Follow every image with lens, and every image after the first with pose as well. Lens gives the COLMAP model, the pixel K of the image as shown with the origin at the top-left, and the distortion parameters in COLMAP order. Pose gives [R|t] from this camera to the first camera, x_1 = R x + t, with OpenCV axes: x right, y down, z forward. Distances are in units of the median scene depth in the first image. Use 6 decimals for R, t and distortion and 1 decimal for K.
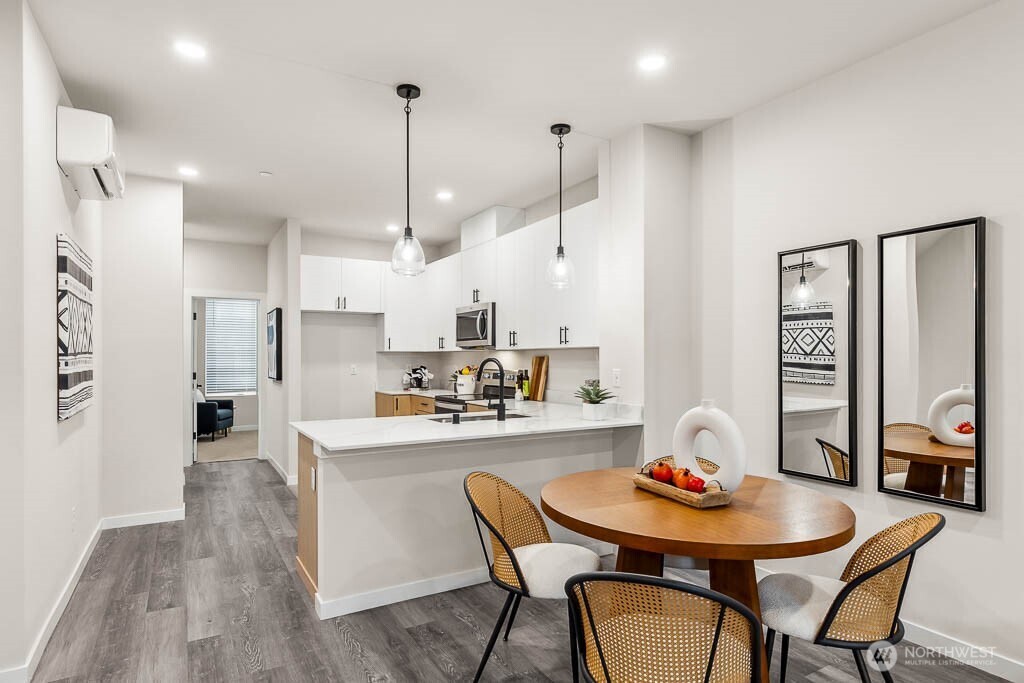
lens RADIAL K [[563.0, 0, 510.8], [0, 563.0, 359.0], [0, 0, 1]] dist [0.000185, -0.000098]
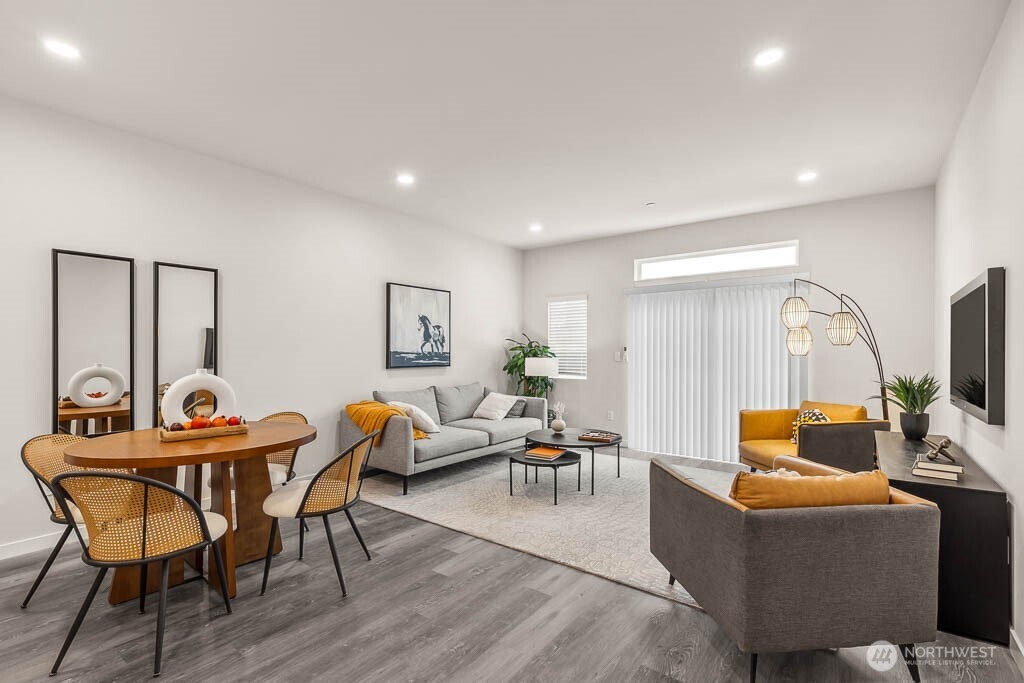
lens RADIAL K [[465.6, 0, 513.1], [0, 465.6, 350.3], [0, 0, 1]] dist [0.004027, -0.000207]
pose [[-0.386221, -0.001233, 0.922405, -0.381504], [0.001197, 0.999998, 0.001837, 0.007844], [-0.922405, 0.001813, -0.386219, 0.261540]]
